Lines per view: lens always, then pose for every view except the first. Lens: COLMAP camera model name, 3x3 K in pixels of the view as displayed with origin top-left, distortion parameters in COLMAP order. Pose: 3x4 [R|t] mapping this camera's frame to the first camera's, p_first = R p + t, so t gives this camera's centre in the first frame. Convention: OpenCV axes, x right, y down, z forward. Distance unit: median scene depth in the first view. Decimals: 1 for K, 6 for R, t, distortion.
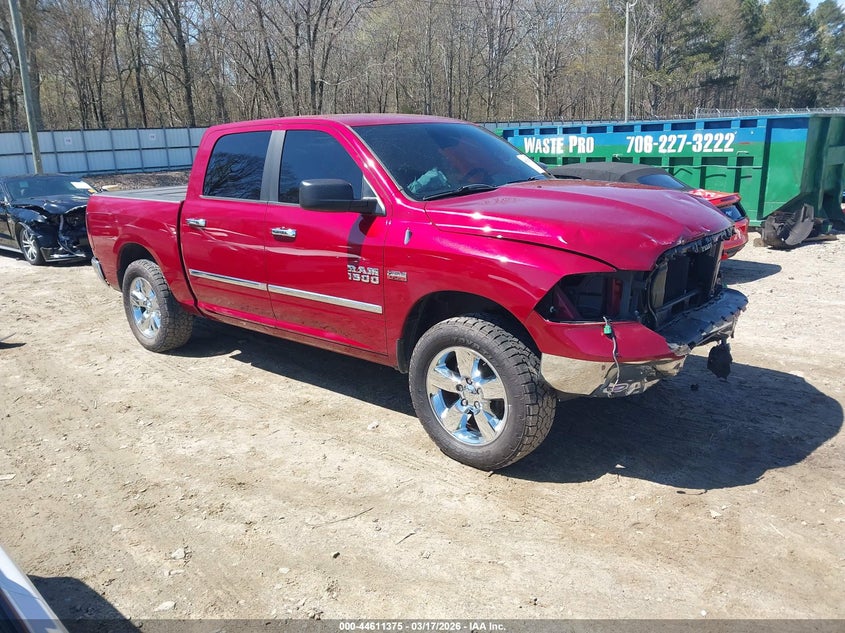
lens RADIAL K [[638.0, 0, 406.2], [0, 638.0, 315.9], [0, 0, 1]] dist [0.000536, -0.001223]
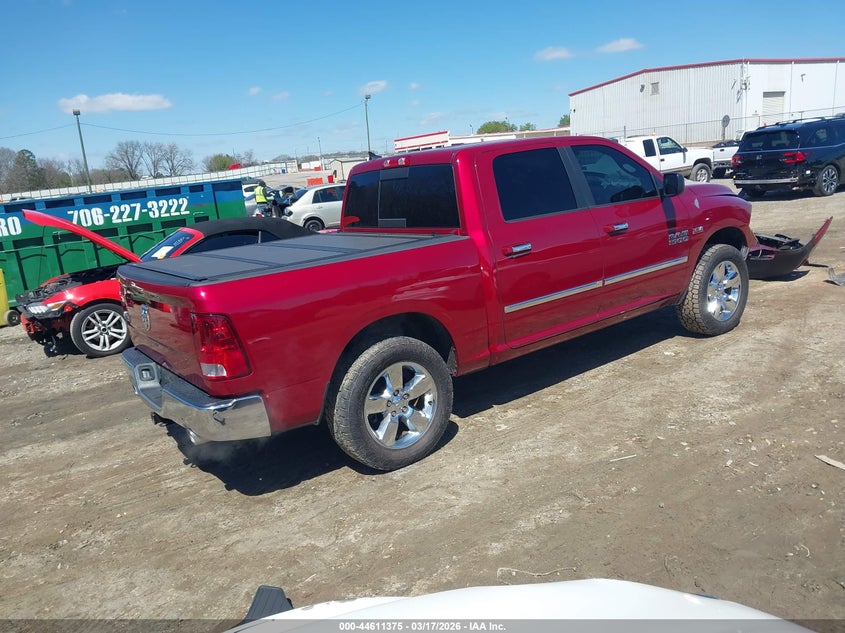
lens RADIAL K [[638.0, 0, 406.2], [0, 638.0, 315.9], [0, 0, 1]] dist [0.000536, -0.001223]
pose [[0.251417, -0.213514, 0.944035, -0.482022], [0.348372, 0.929956, 0.117550, -0.085237], [-0.903010, 0.299322, 0.308189, 0.348110]]
